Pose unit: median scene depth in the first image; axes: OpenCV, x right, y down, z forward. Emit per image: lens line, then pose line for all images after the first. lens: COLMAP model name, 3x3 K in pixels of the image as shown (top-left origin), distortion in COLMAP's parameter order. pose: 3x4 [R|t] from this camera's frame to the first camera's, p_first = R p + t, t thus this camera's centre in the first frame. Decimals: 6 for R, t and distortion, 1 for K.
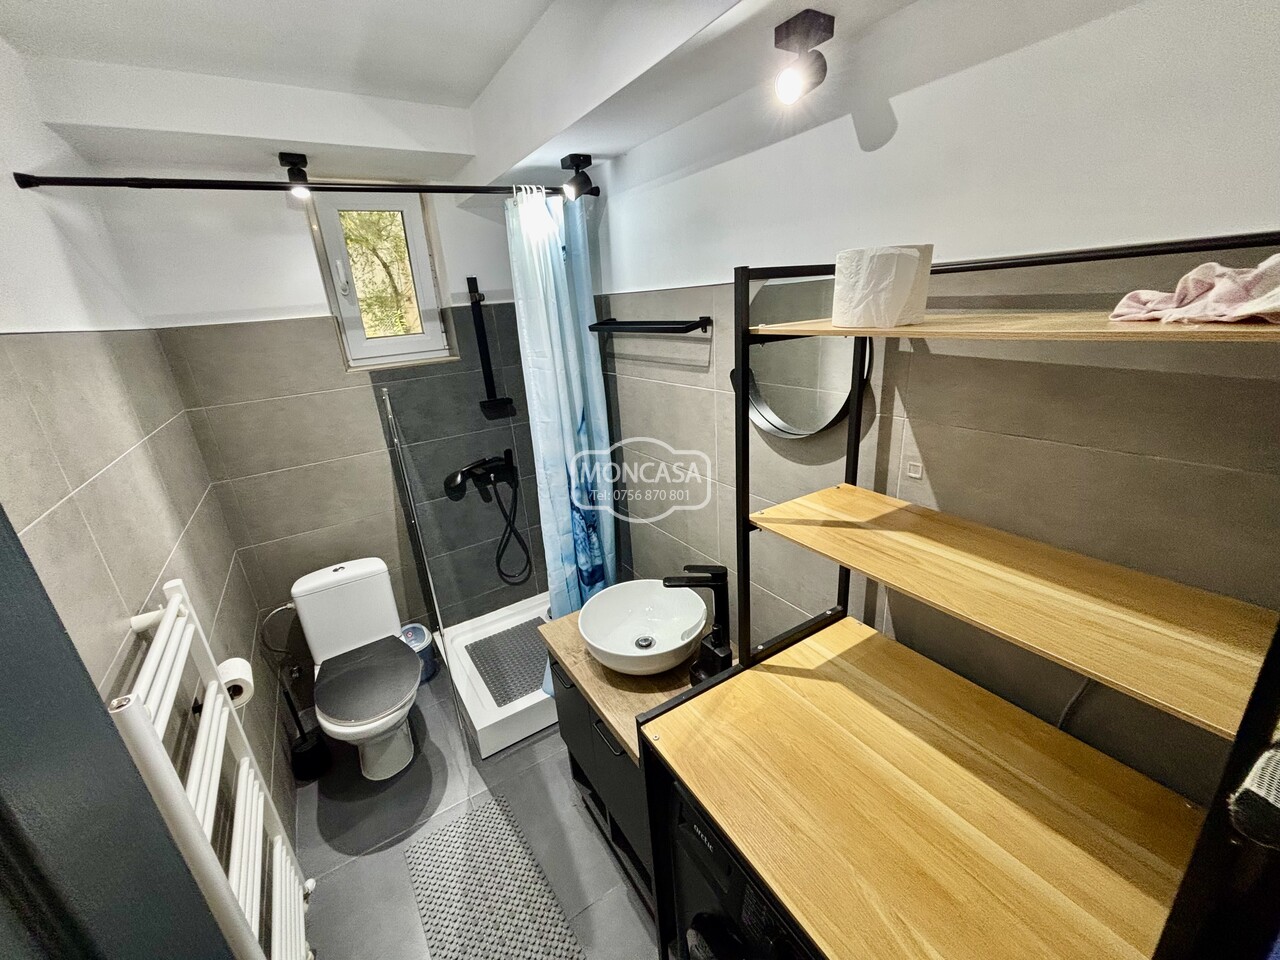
lens RADIAL K [[514.3, 0, 631.2], [0, 514.3, 461.0], [0, 0, 1]] dist [-0.003066, 0.001476]
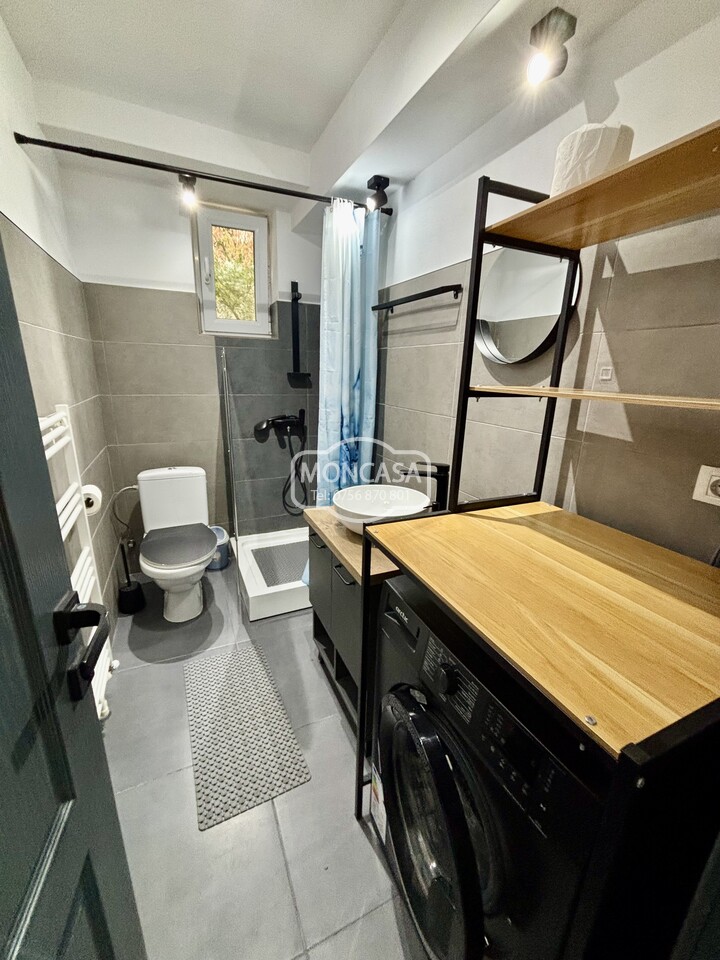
lens RADIAL K [[385.7, 0, 358.6], [0, 385.7, 472.8], [0, 0, 1]] dist [-0.003066, 0.001476]
pose [[0.986293, 0.130788, -0.100606, 0.042568], [-0.136228, 0.989453, -0.049231, 0.224310], [0.093106, 0.062261, 0.993708, 0.005265]]
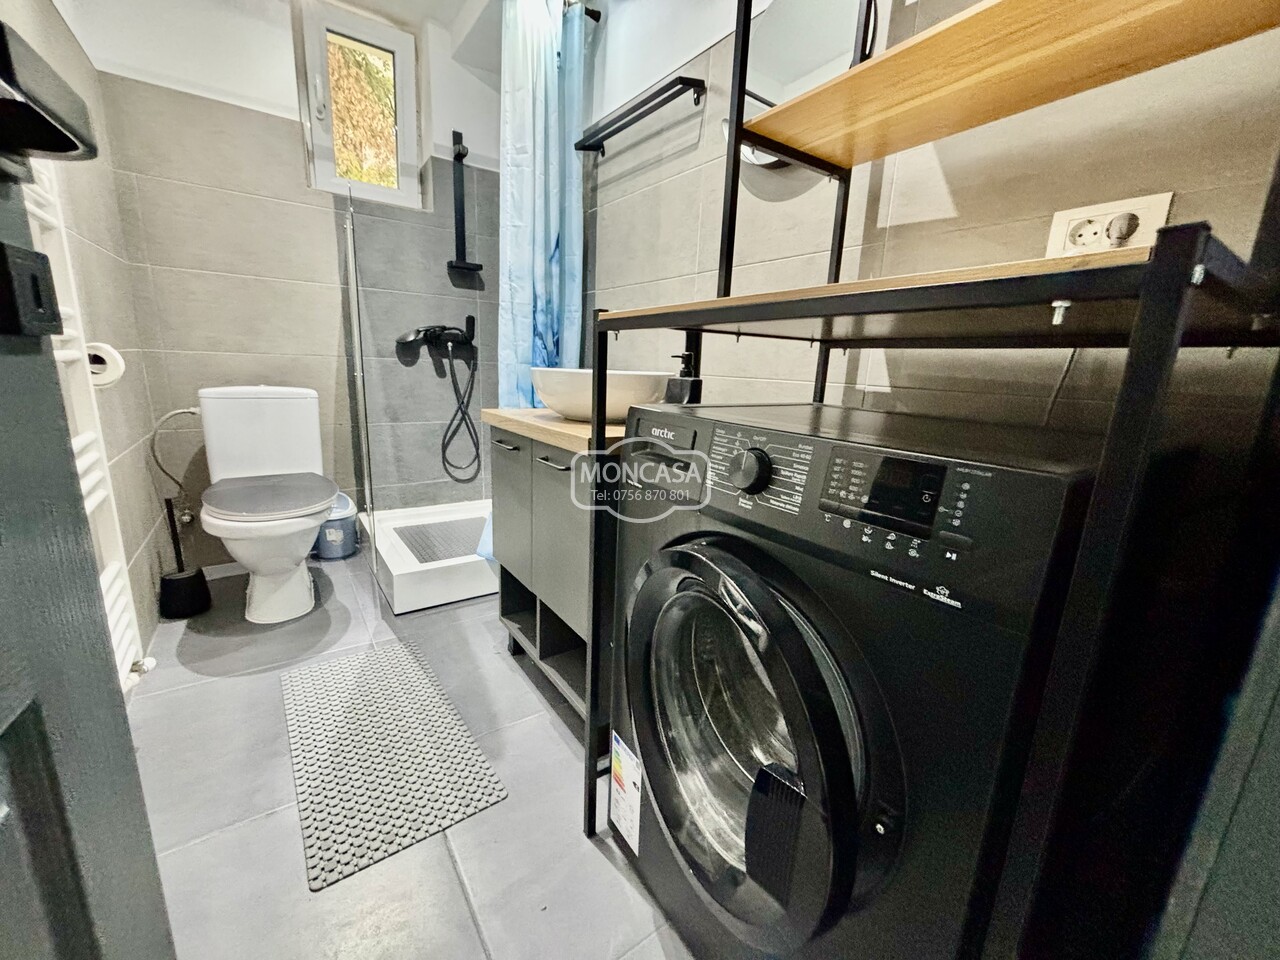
lens RADIAL K [[514.3, 0, 630.1], [0, 514.3, 480.3], [0, 0, 1]] dist [-0.003066, 0.001476]
pose [[0.992711, 0.102093, 0.064052, 0.022468], [-0.093963, 0.988419, -0.119155, 0.456843], [-0.075475, 0.112268, 0.990807, 0.106965]]
